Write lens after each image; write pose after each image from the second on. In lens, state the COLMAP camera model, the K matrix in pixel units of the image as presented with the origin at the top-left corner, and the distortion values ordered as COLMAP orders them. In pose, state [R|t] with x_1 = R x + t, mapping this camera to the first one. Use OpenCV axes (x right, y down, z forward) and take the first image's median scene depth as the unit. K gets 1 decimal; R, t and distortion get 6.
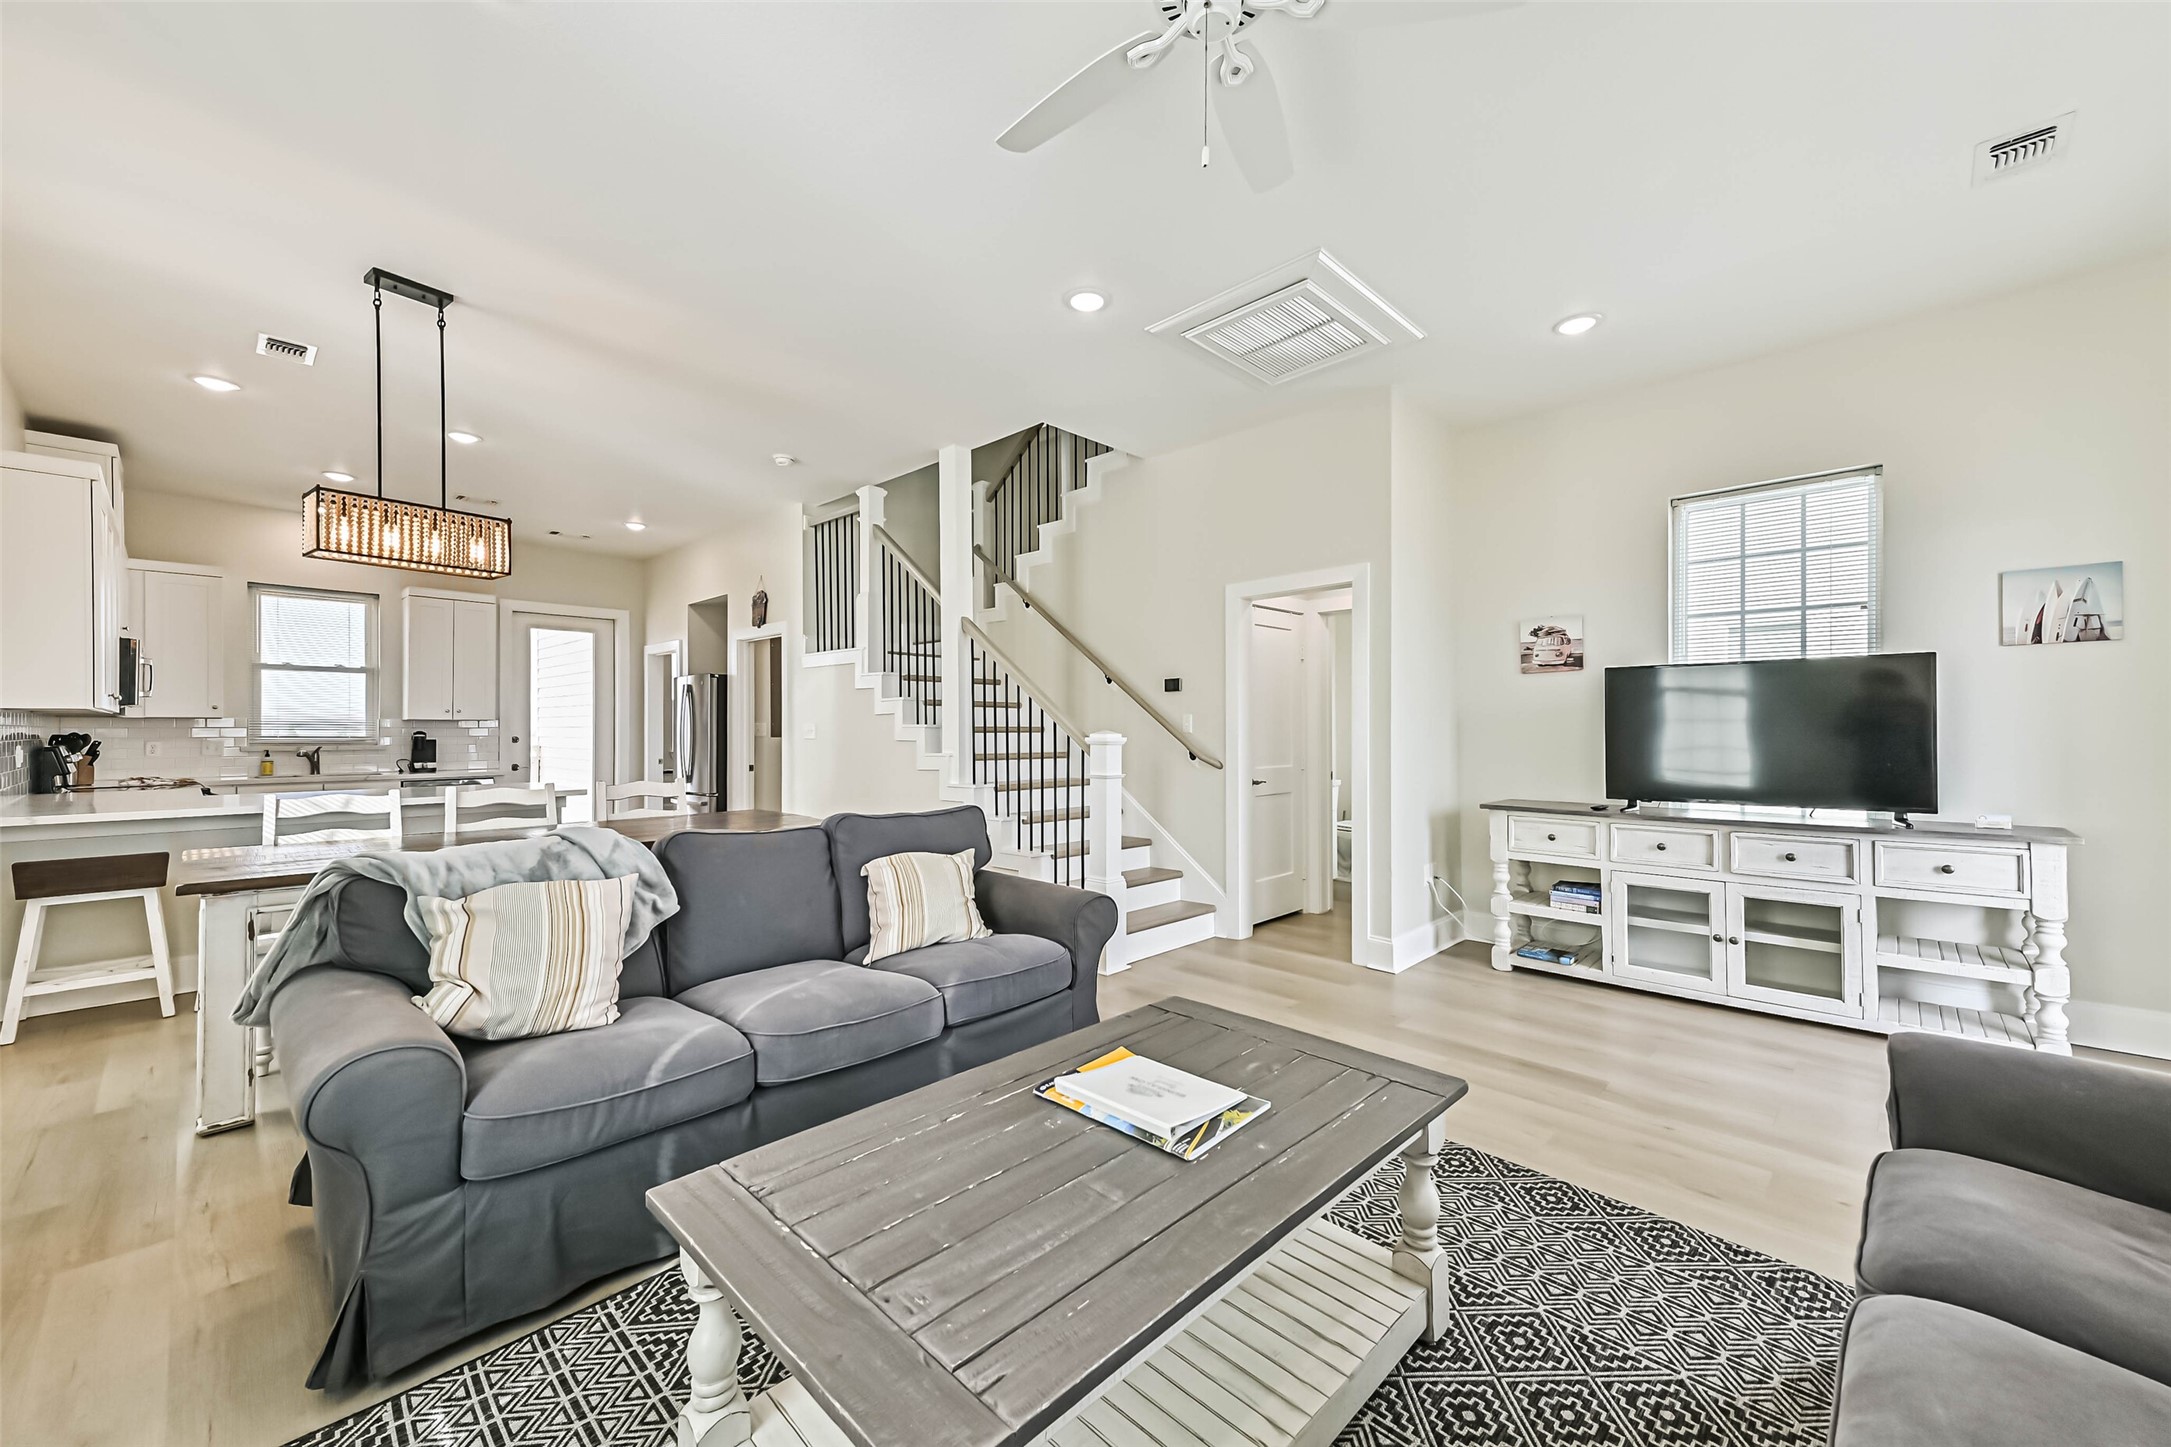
lens RADIAL K [[846.3, 0, 1117.6], [0, 846.3, 728.3], [0, 0, 1]] dist [0.020939, -0.000179]
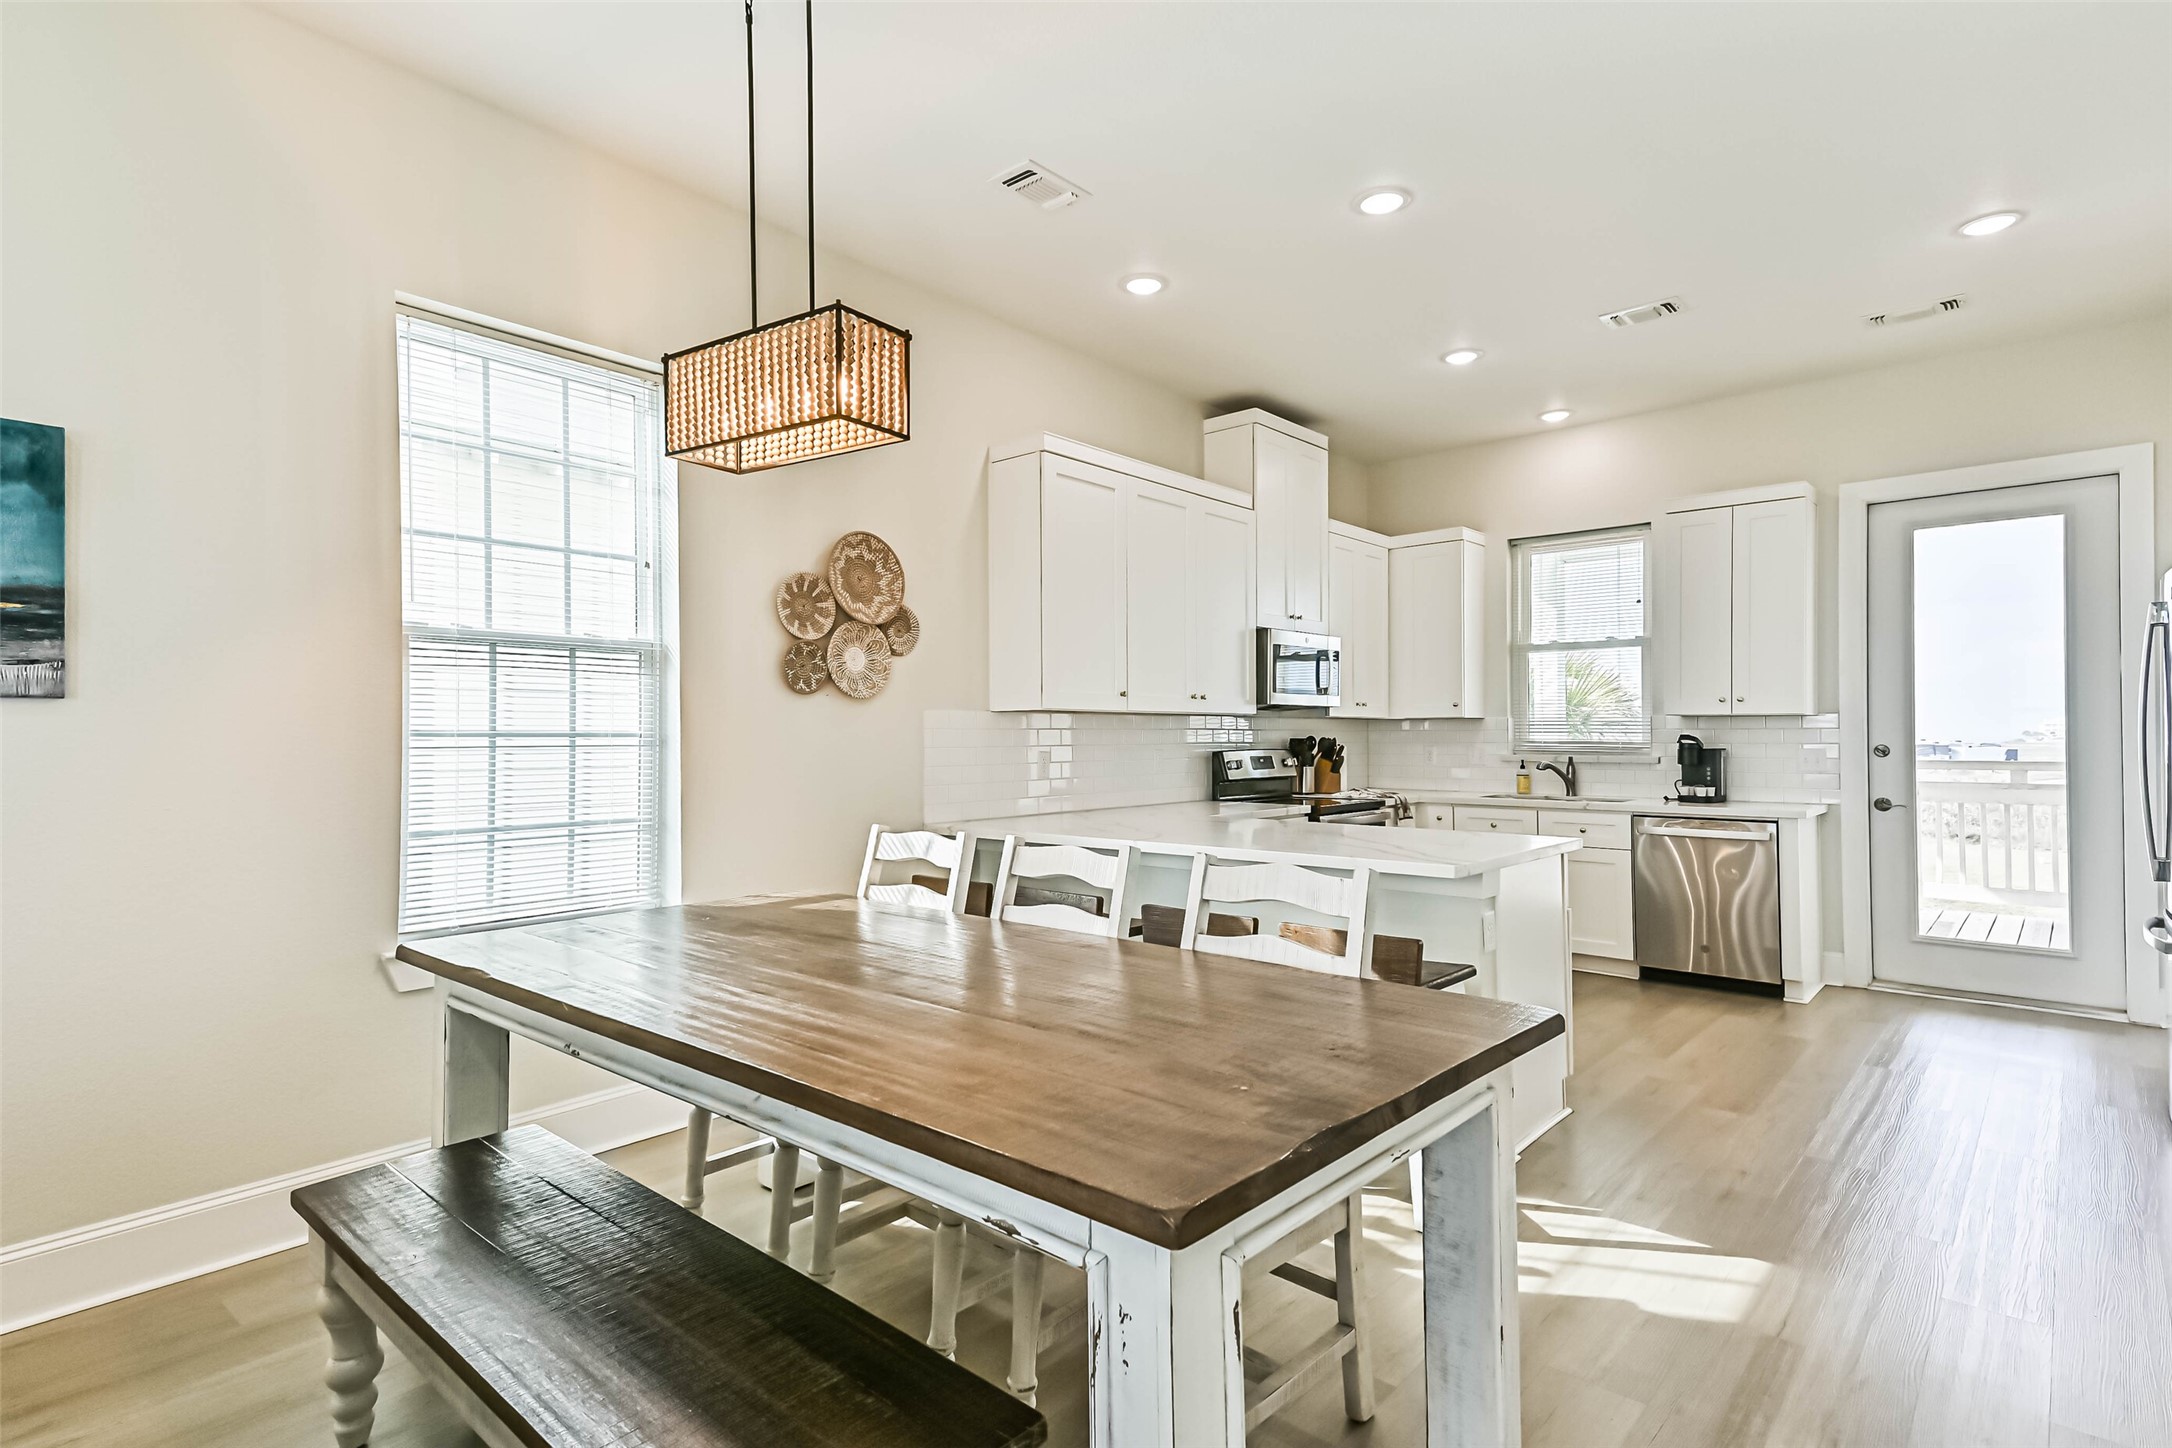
lens RADIAL K [[1073.4, 0, 1064.8], [0, 1073.4, 728.8], [0, 0, 1]] dist [0.045082, 0.000917]
pose [[0.015384, -0.005658, -0.999866, -0.087243], [0.005451, 0.999970, -0.005574, 0.002094], [0.999867, -0.005364, 0.015414, 0.917746]]
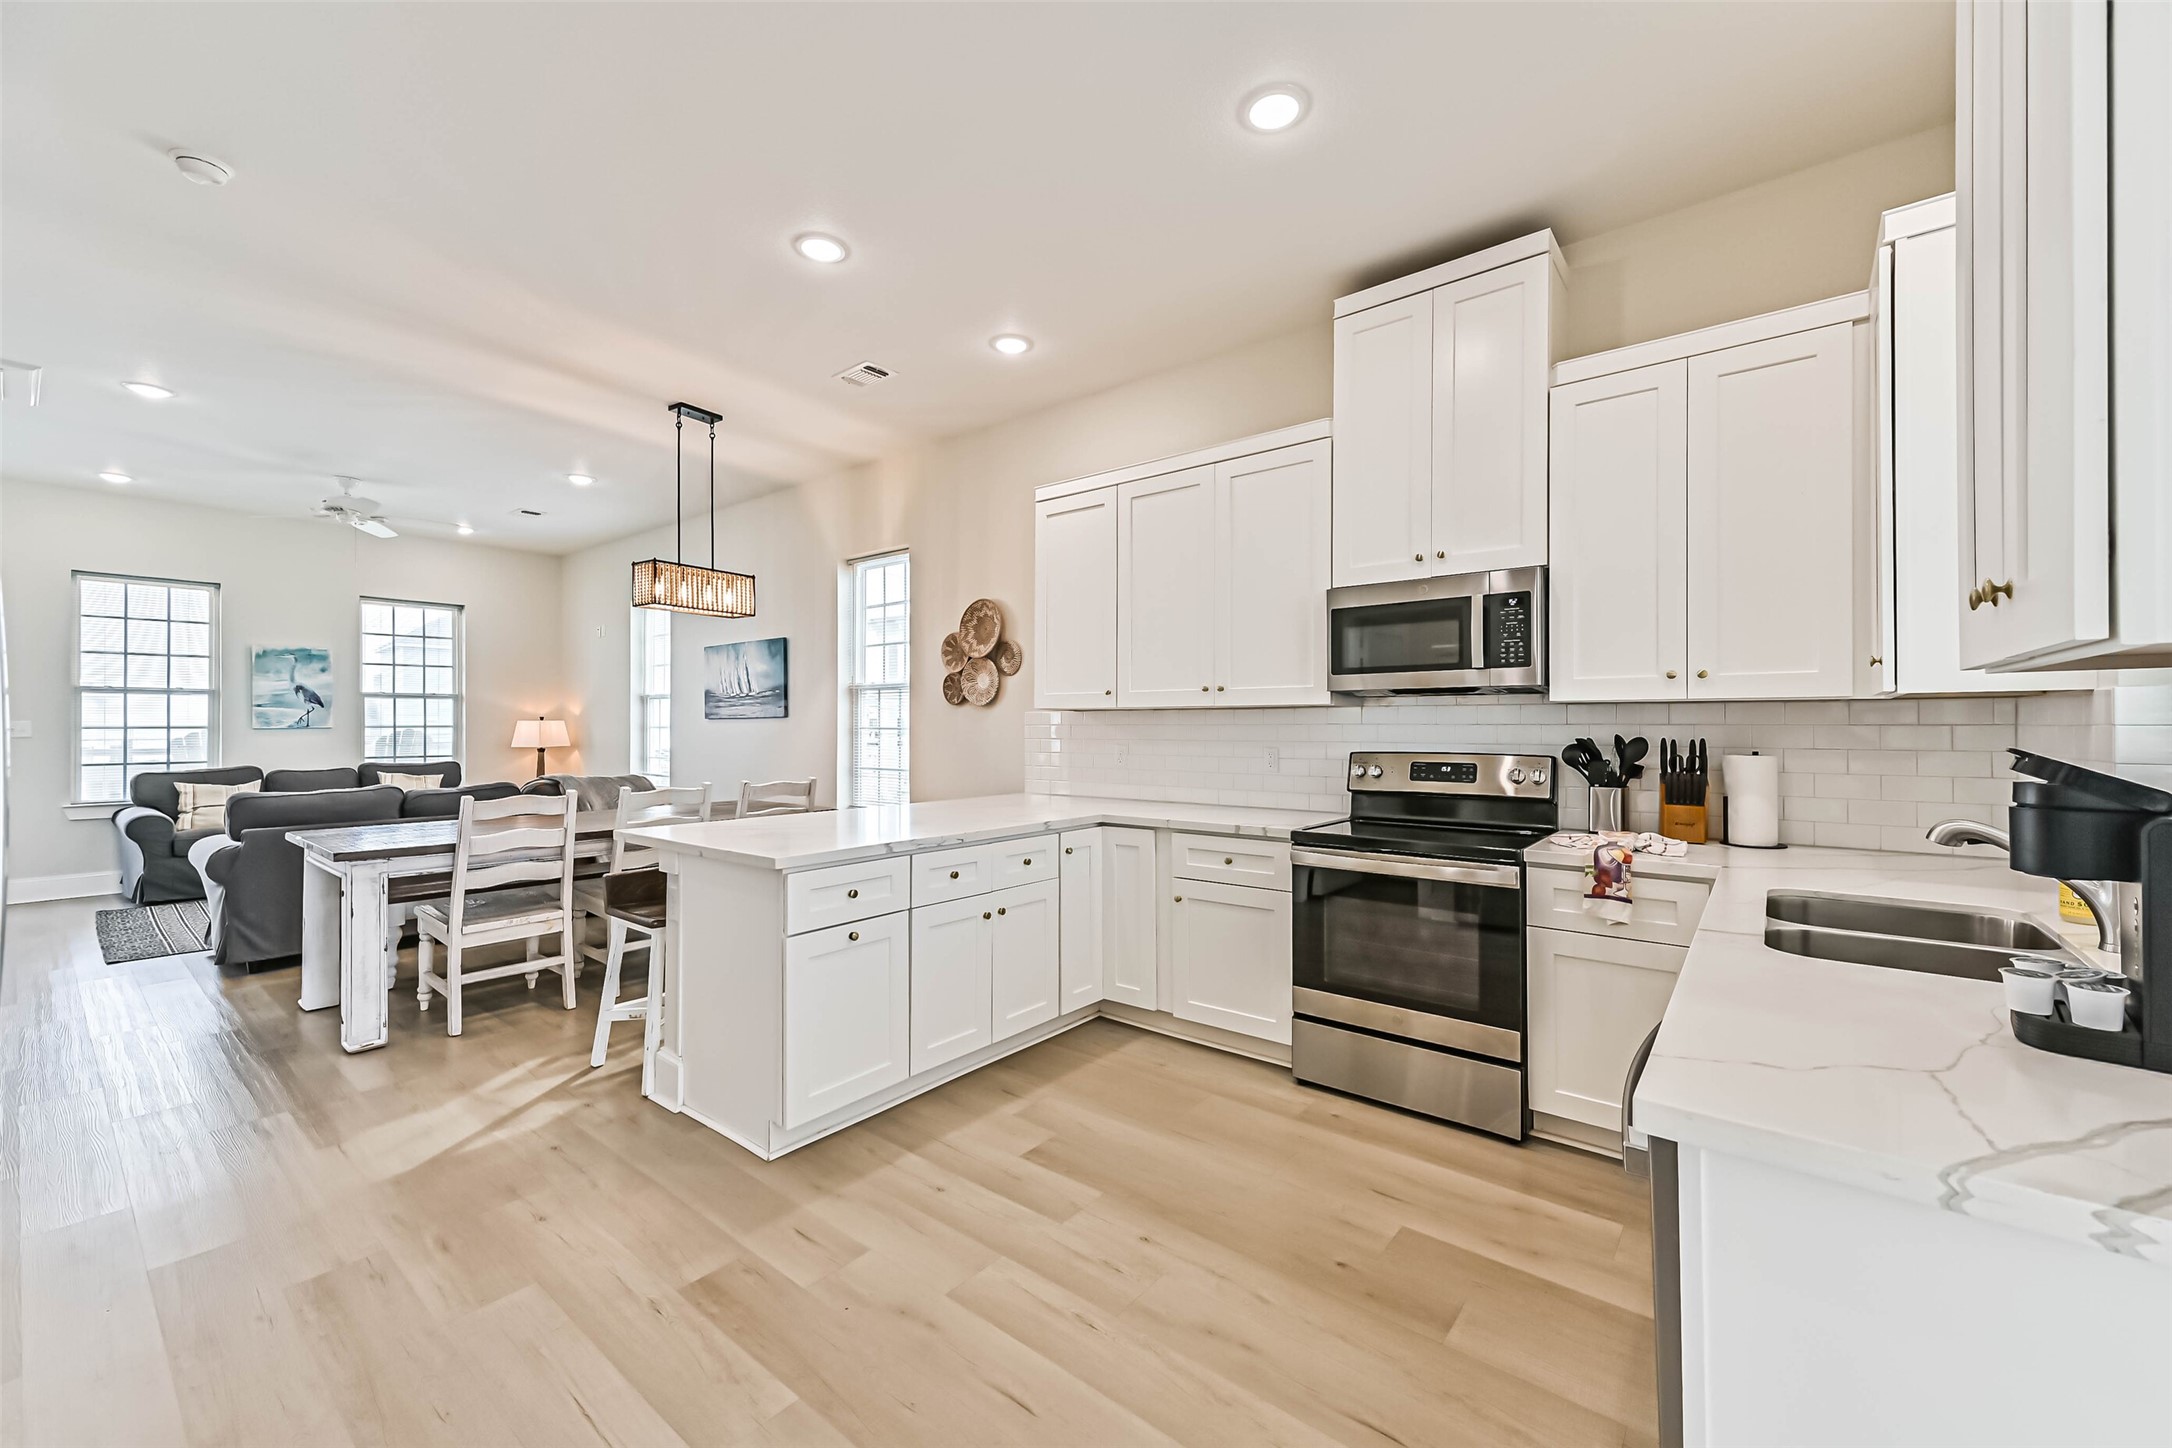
lens RADIAL K [[846.7, 0, 1098.1], [0, 846.7, 719.3], [0, 0, 1]] dist [0.020939, -0.000179]
pose [[-0.996658, 0.000391, -0.081692, -1.073840], [0.001315, 0.999936, -0.011258, 0.000375], [0.081683, -0.011328, -0.996594, 1.895110]]
